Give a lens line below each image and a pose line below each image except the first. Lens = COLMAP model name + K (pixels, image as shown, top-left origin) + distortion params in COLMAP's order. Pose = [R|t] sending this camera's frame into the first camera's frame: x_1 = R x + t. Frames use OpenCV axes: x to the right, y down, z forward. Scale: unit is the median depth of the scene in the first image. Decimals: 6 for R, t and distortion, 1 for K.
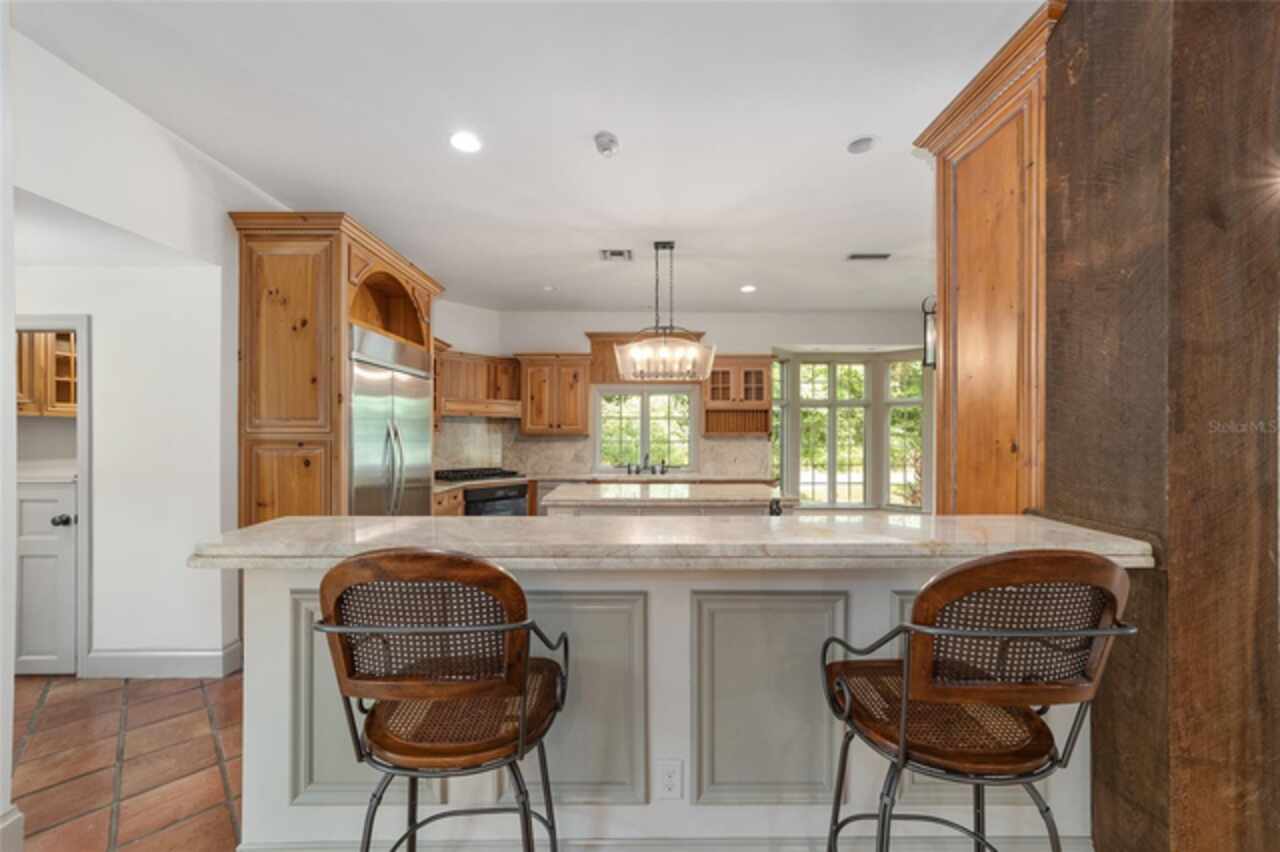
lens RADIAL K [[494.5, 0, 636.3], [0, 494.5, 431.6], [0, 0, 1]] dist [-0.017159, 0.010394]
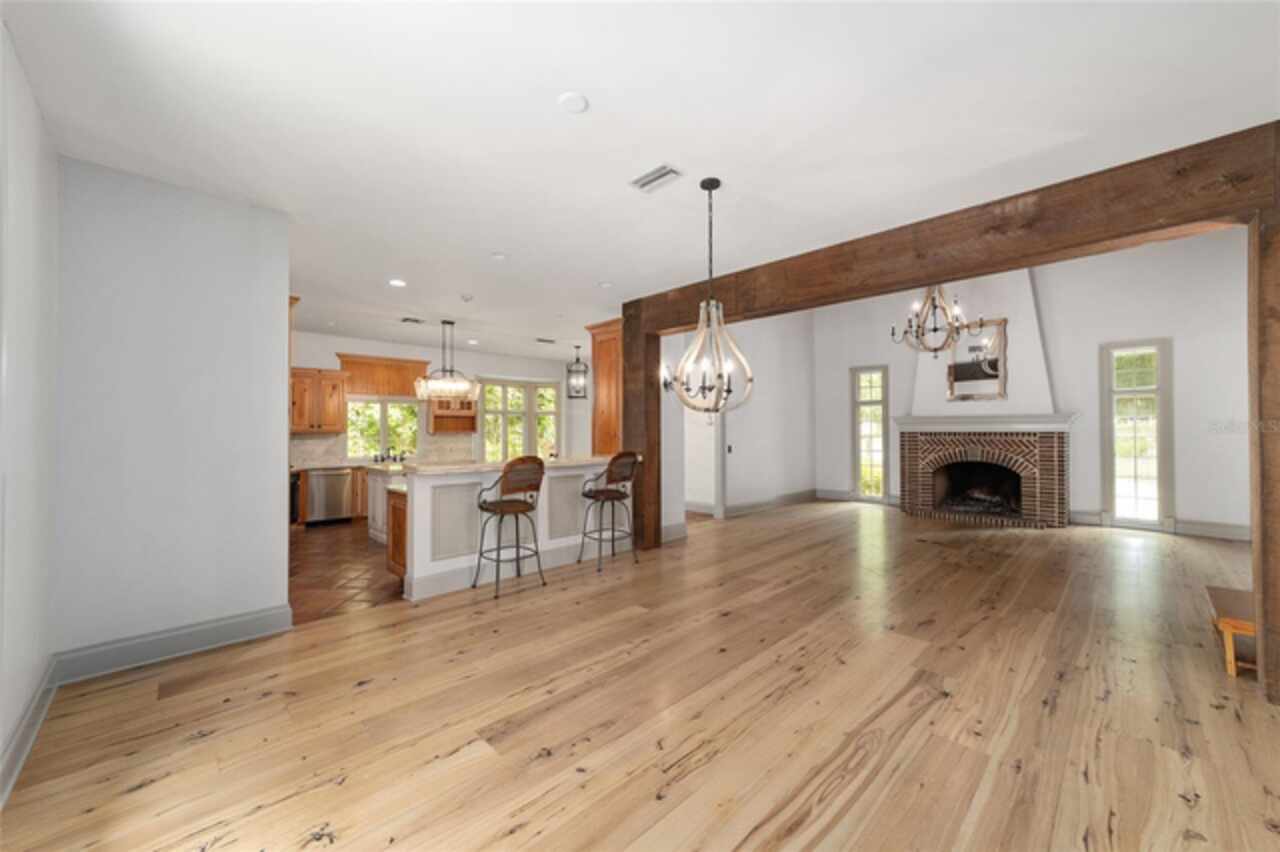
lens RADIAL K [[491.1, 0, 640.0], [0, 491.1, 426.0], [0, 0, 1]] dist [-0.019246, 0.010262]
pose [[0.714082, 0.005800, 0.700038, -0.458846], [0.001518, 0.999950, -0.009833, 0.000981], [-0.700060, 0.008085, 0.714038, -0.478337]]
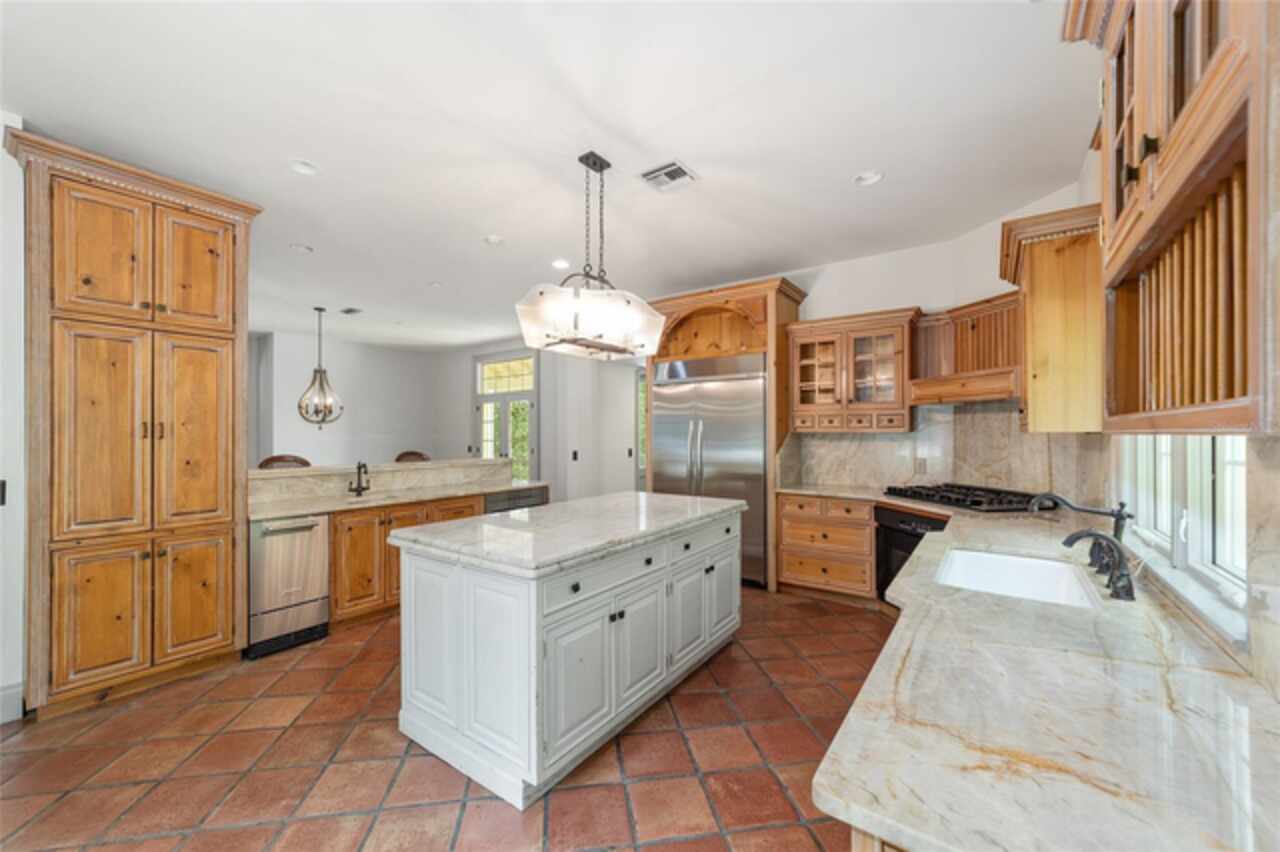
lens RADIAL K [[494.5, 0, 636.3], [0, 494.5, 431.6], [0, 0, 1]] dist [-0.017159, 0.010394]
pose [[-0.597729, -0.000674, -0.801698, 0.404412], [0.003019, 0.999991, -0.003092, 0.006889], [0.801692, -0.004269, -0.597722, 1.020188]]
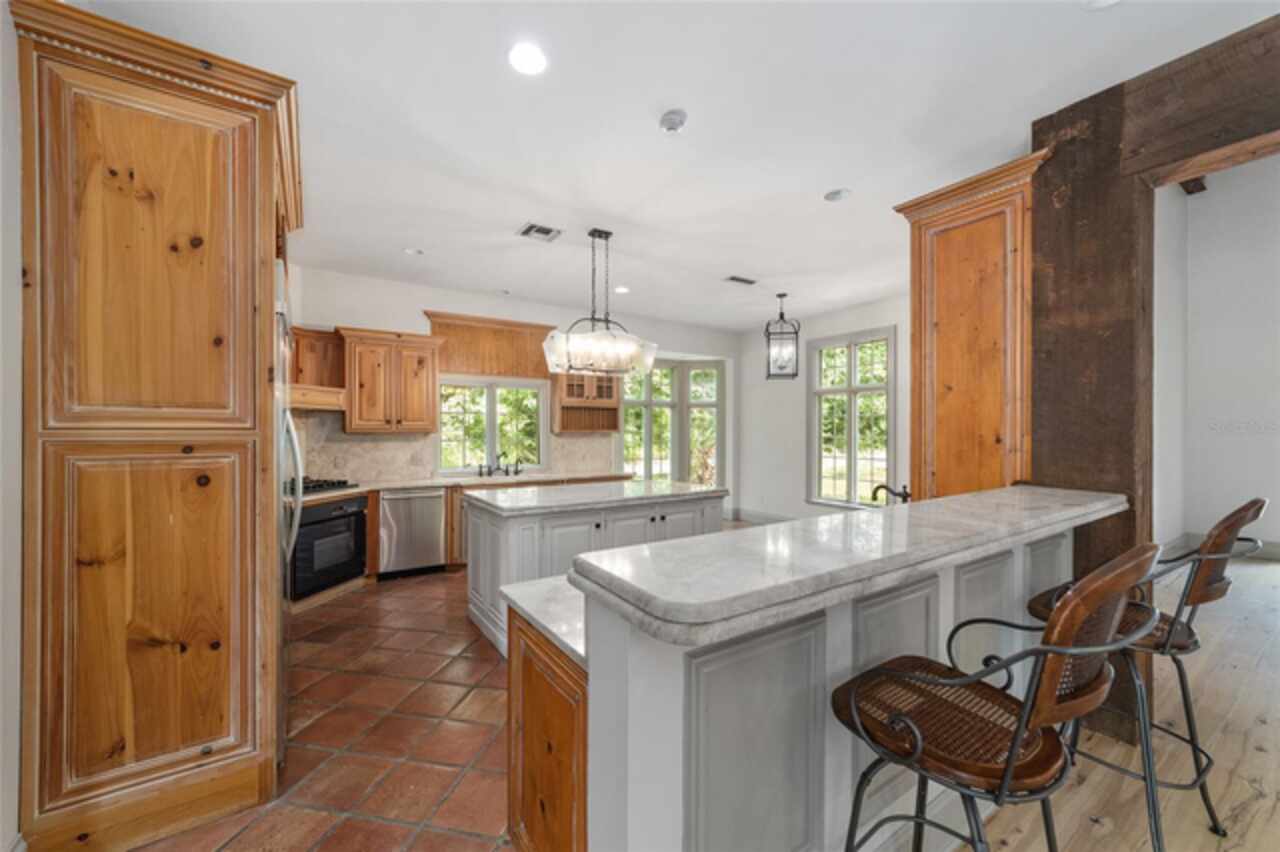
lens RADIAL K [[494.5, 0, 636.3], [0, 494.5, 431.6], [0, 0, 1]] dist [-0.017159, 0.010394]
pose [[0.835719, -0.000205, 0.549157, -0.284622], [-0.002297, 0.999990, 0.003868, 0.000892], [-0.549152, -0.004494, 0.835710, 0.111849]]
